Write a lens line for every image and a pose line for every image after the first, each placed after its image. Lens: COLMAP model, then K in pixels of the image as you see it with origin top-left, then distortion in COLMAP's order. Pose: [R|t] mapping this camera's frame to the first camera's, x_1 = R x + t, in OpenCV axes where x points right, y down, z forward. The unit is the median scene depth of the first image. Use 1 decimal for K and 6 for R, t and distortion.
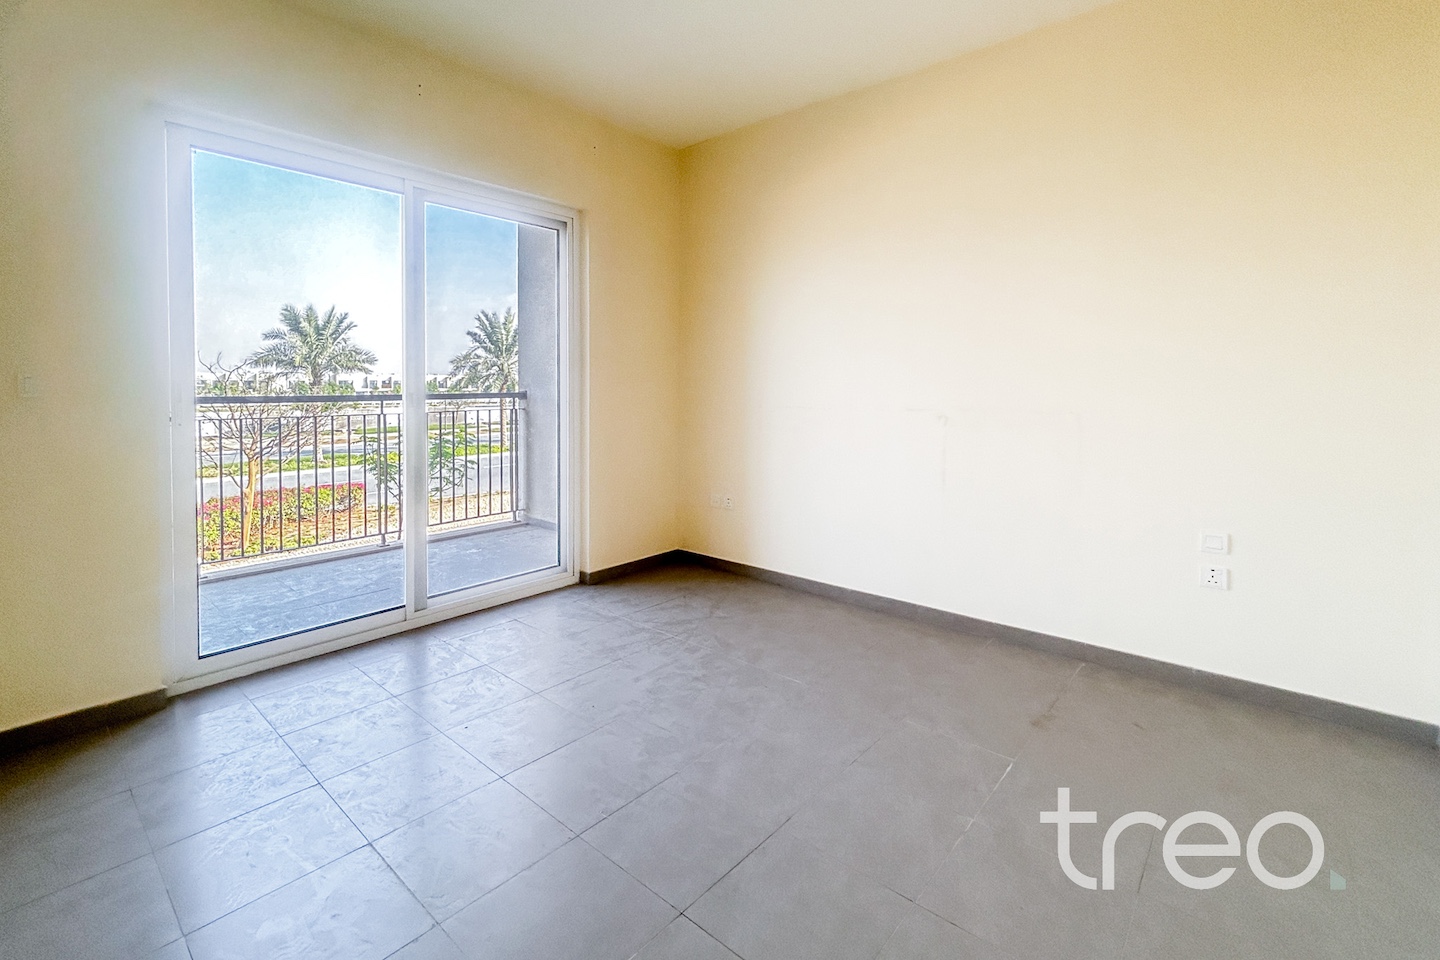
lens RADIAL K [[639.4, 0, 720.8], [0, 639.4, 468.3], [0, 0, 1]] dist [-0.000486, 0.007215]
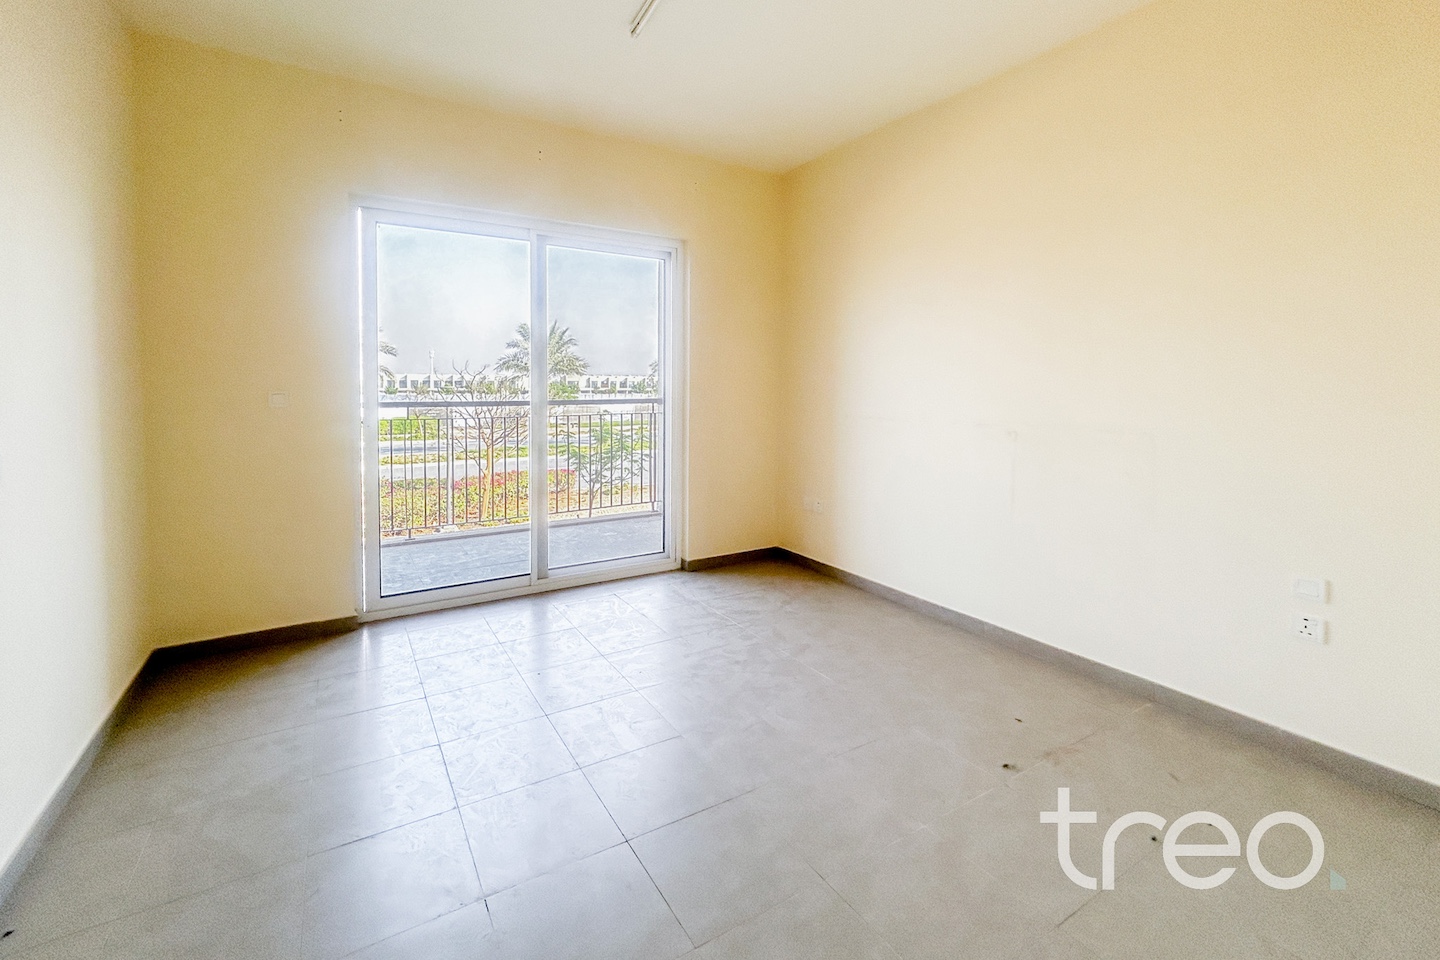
lens RADIAL K [[617.2, 0, 720.0], [0, 617.2, 480.0], [0, 0, 1]] dist [0.010823, 0.000052]
pose [[0.954619, 0.048964, -0.293778, 0.224332], [-0.042078, 0.998672, 0.029721, -0.019978], [0.294843, -0.016011, 0.955412, -0.036918]]
